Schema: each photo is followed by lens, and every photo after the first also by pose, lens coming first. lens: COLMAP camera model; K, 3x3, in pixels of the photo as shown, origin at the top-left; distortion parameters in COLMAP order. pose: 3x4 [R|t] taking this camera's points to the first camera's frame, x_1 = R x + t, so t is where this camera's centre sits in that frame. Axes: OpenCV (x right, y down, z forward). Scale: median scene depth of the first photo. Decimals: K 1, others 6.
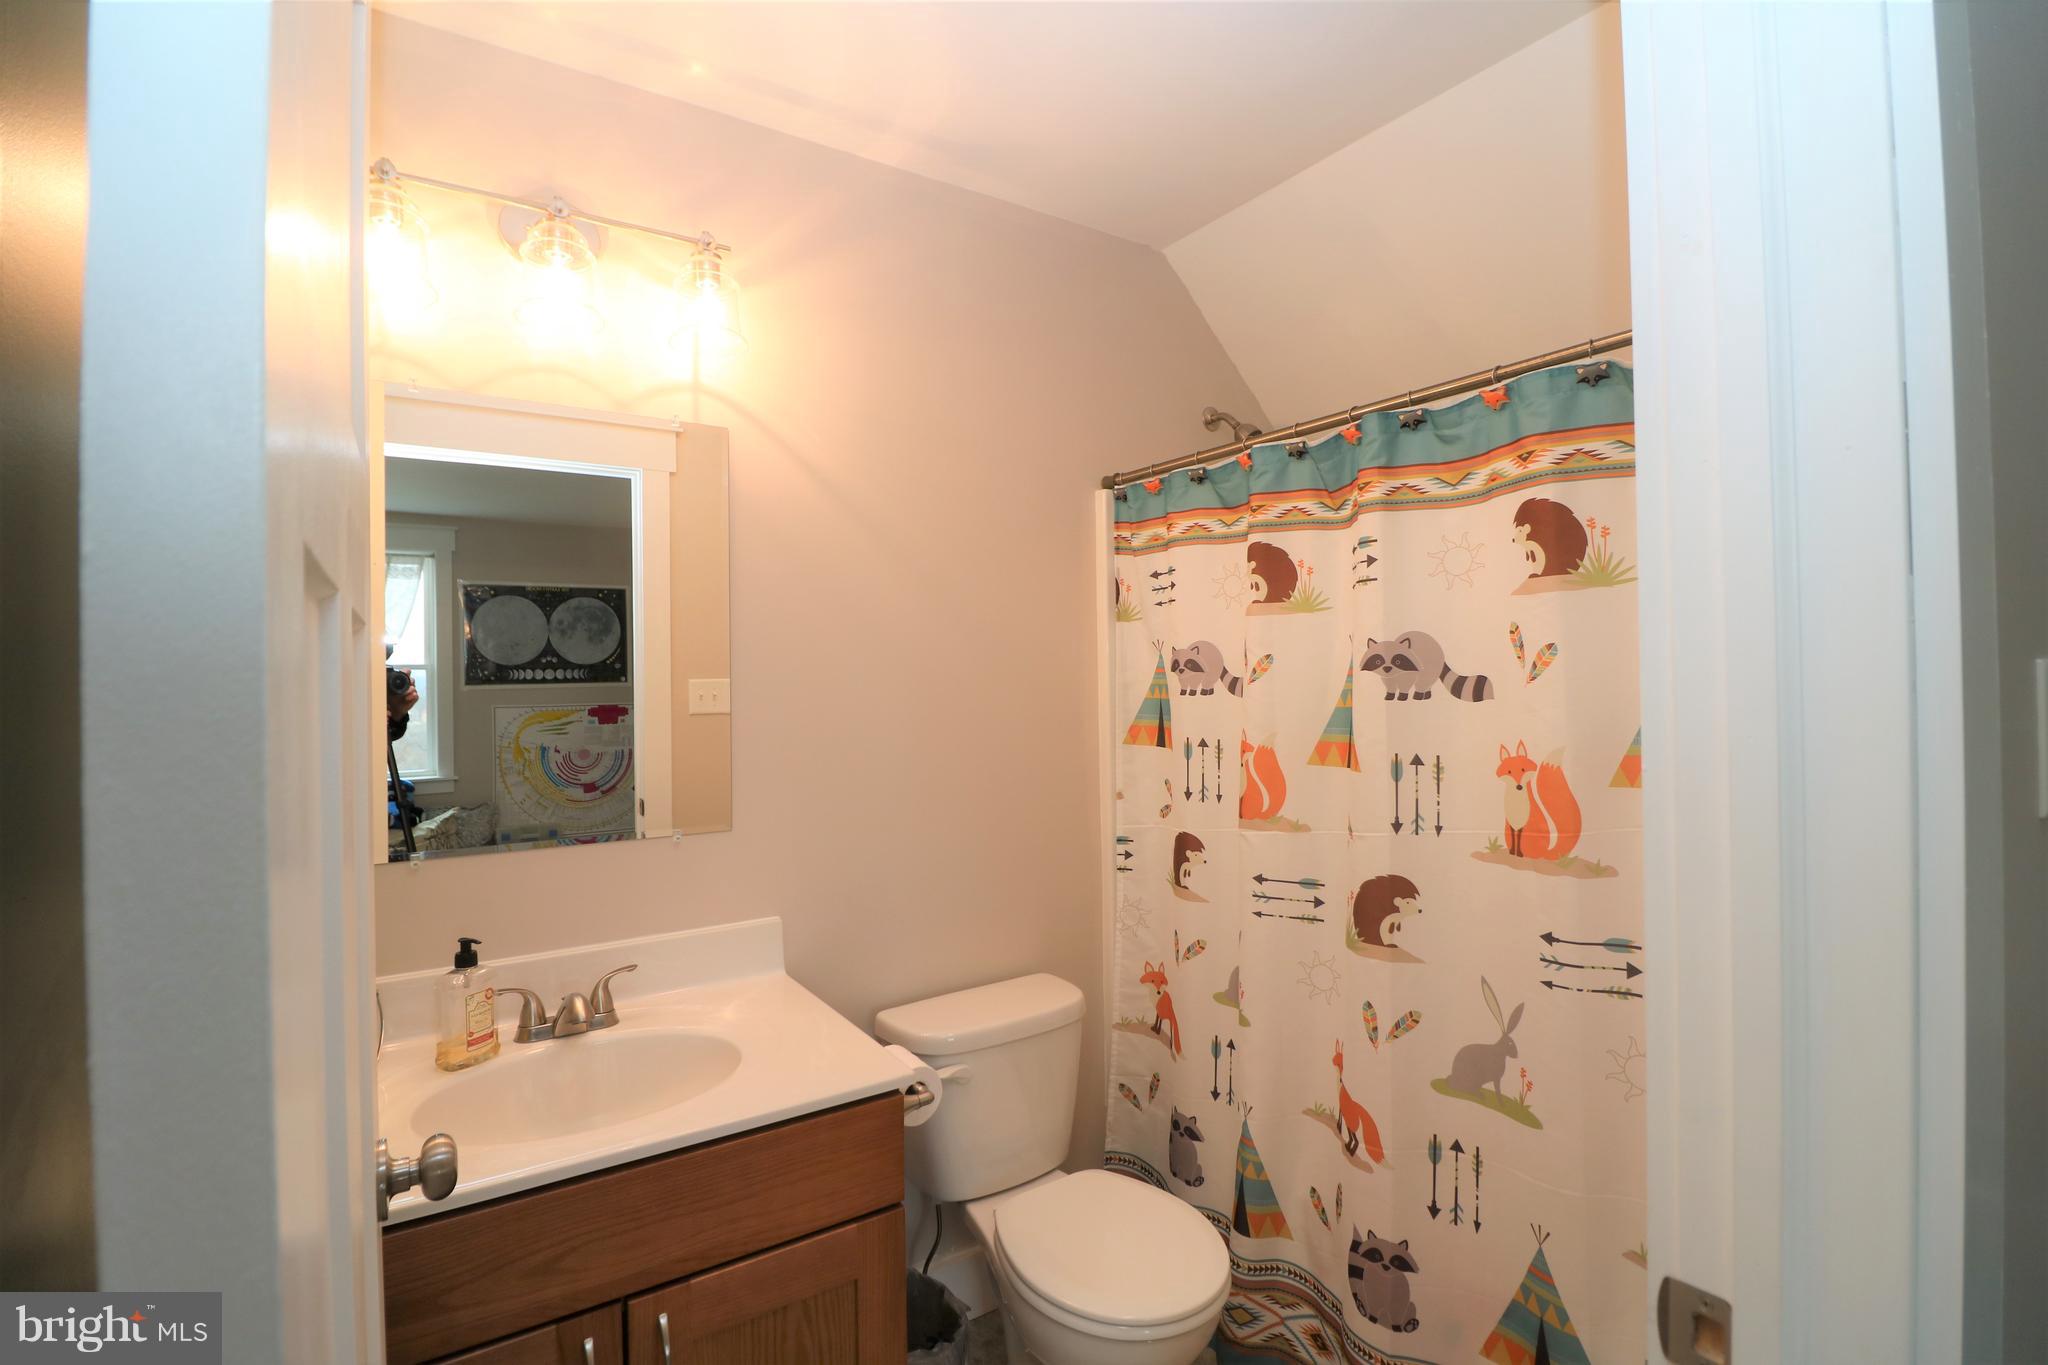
lens RADIAL K [[952.3, 0, 1024.0], [0, 952.3, 682.5], [0, 0, 1]] dist [0.001251, -0.013779]
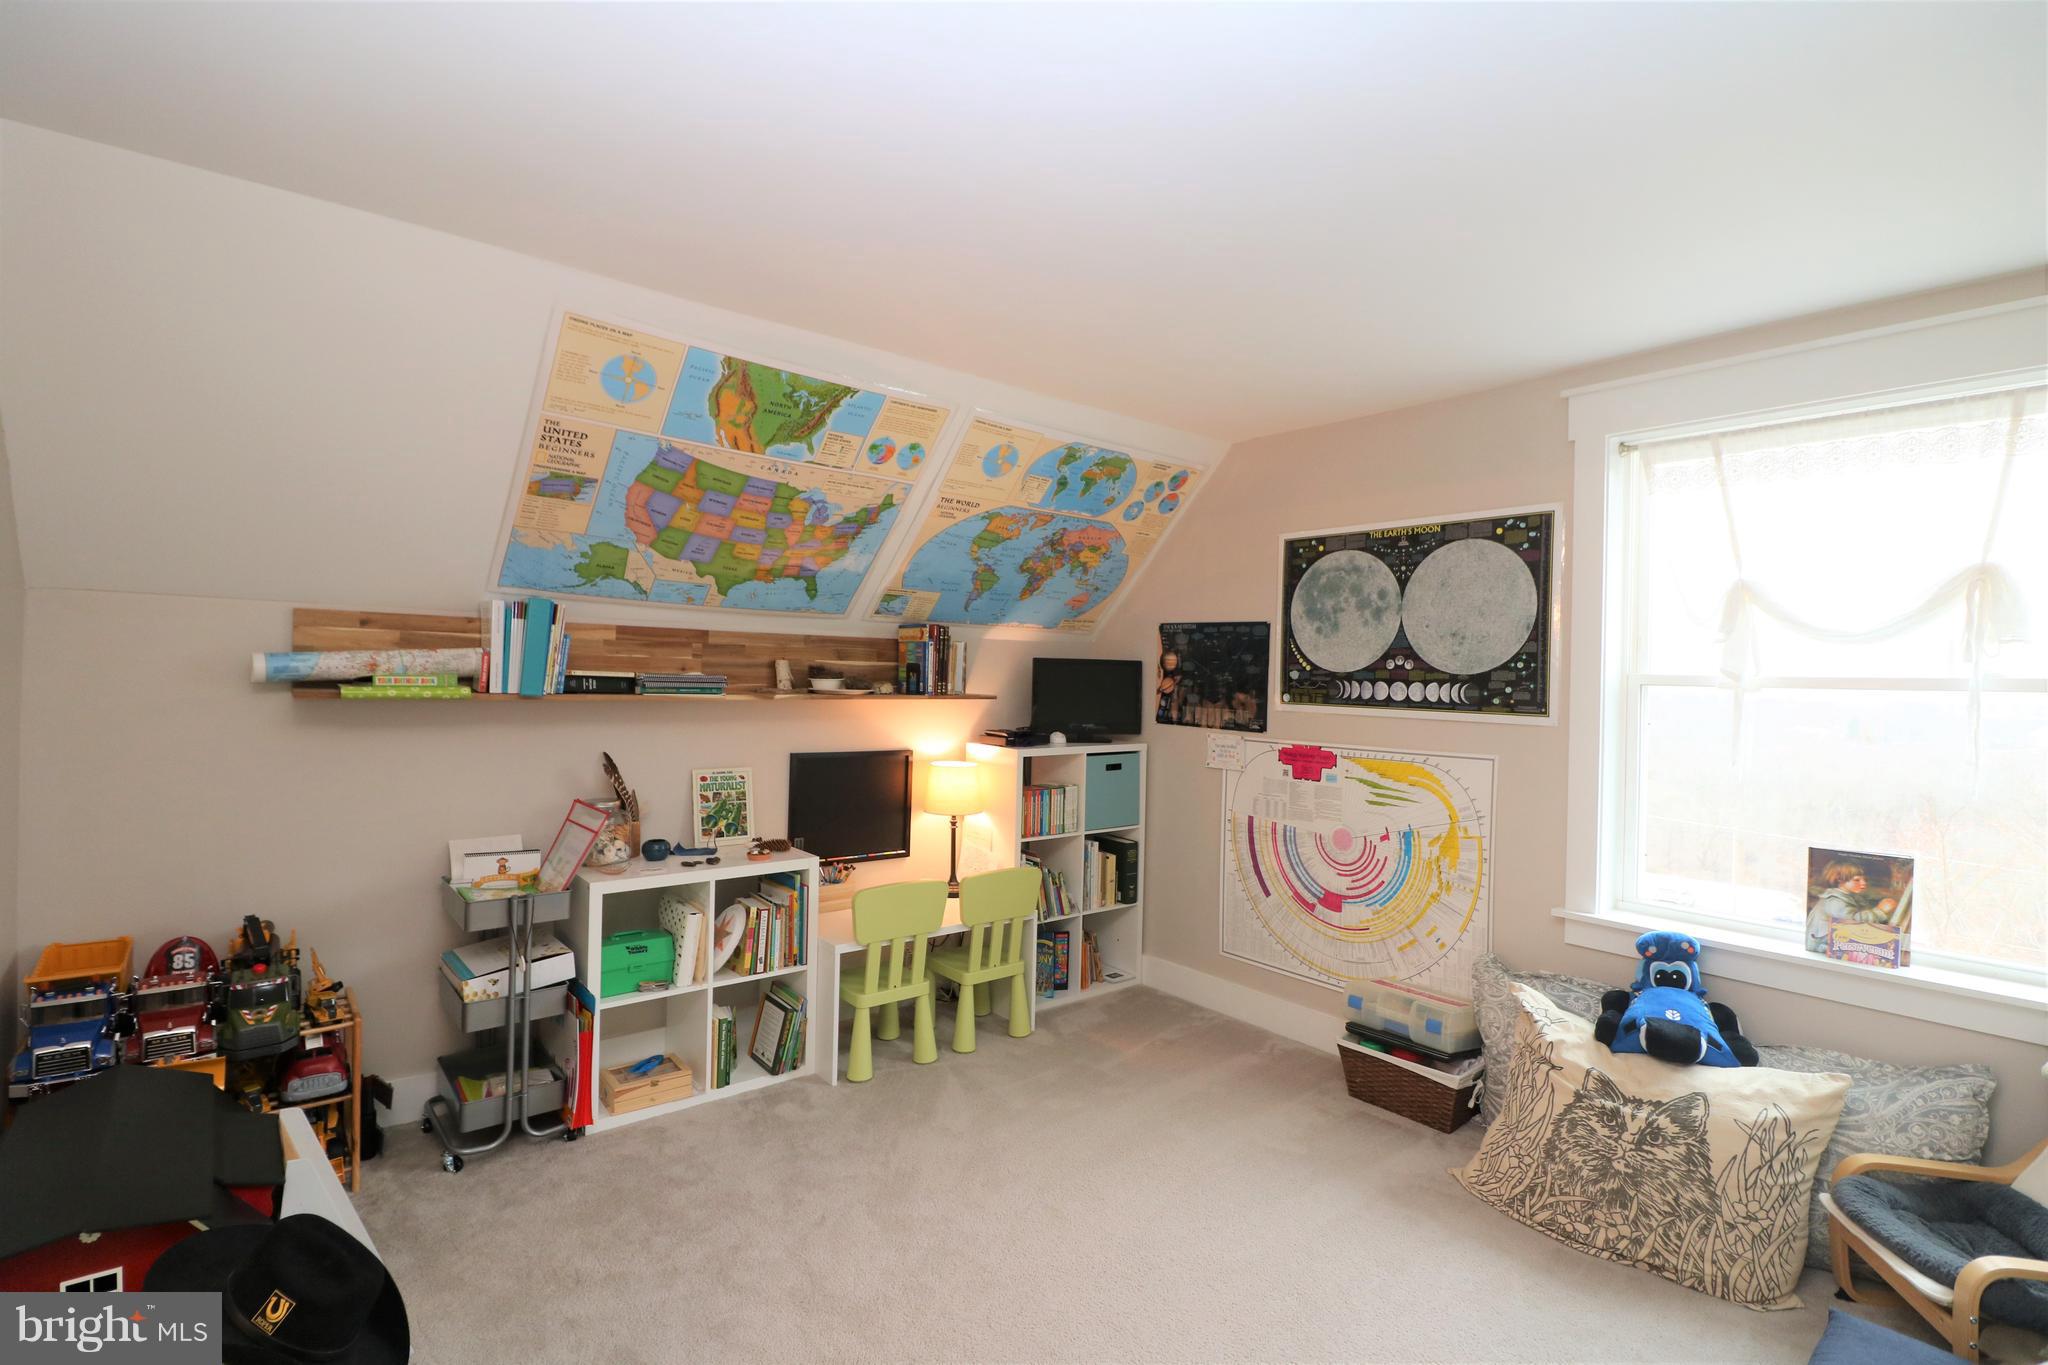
lens RADIAL K [[952.3, 0, 1024.0], [0, 952.3, 682.5], [0, 0, 1]] dist [0.001251, -0.013779]
pose [[0.118387, 0.024890, -0.992656, 0.004499], [-0.035406, 0.999156, 0.020830, -0.017334], [0.992336, 0.032680, 0.119168, 0.727302]]
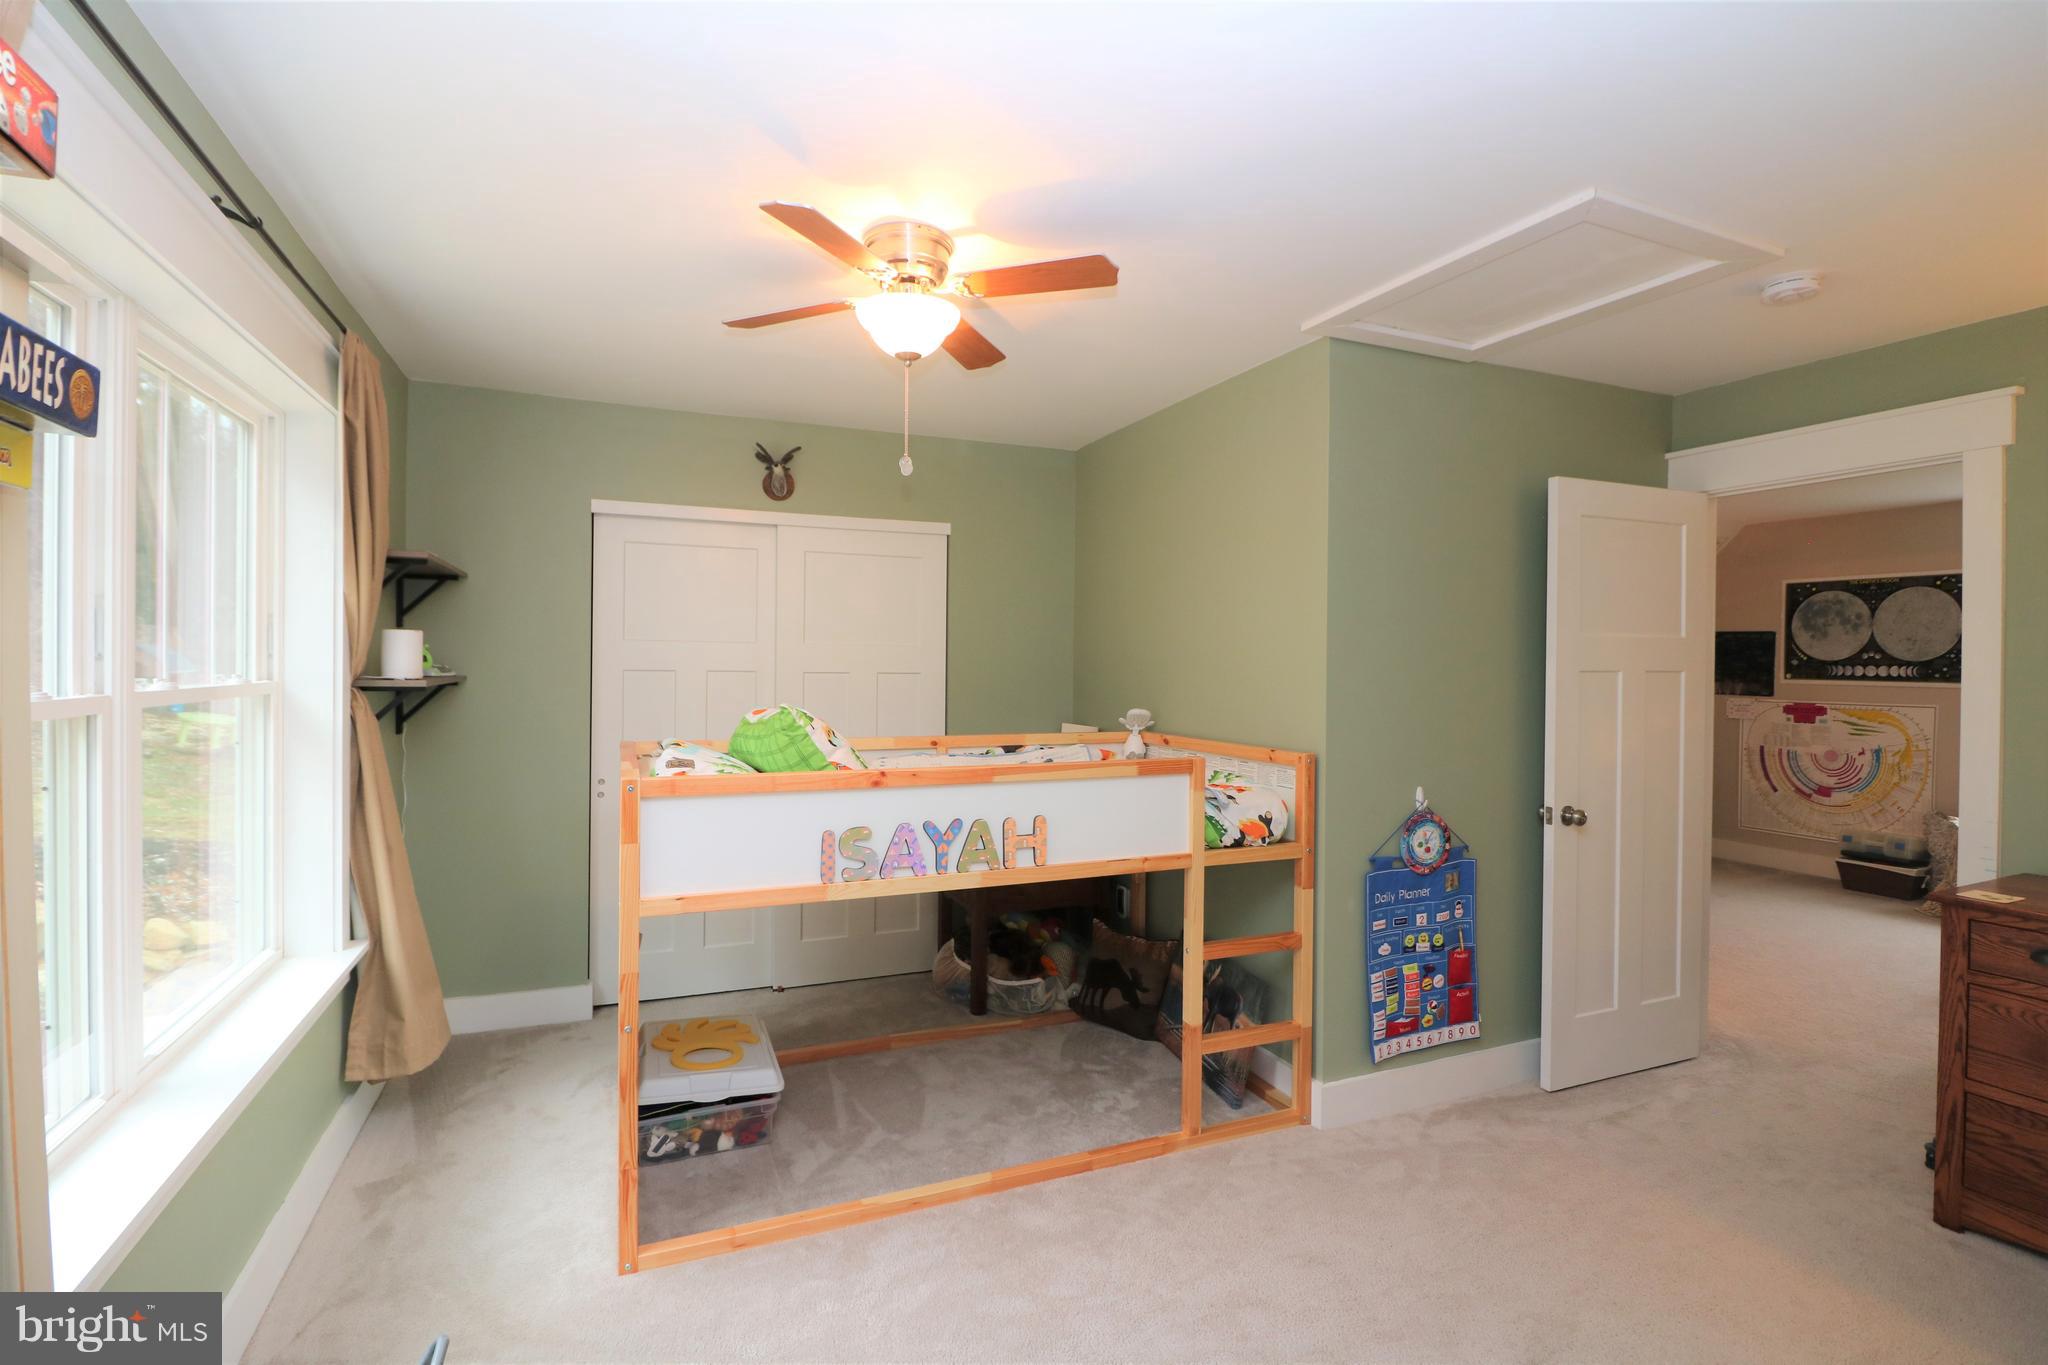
lens RADIAL K [[952.3, 0, 1024.0], [0, 952.3, 682.5], [0, 0, 1]] dist [0.001251, -0.013779]
pose [[-0.170369, 0.036926, -0.984688, 0.571917], [-0.012564, 0.999135, 0.039641, -0.023930], [0.985300, 0.019125, -0.169758, 0.327539]]
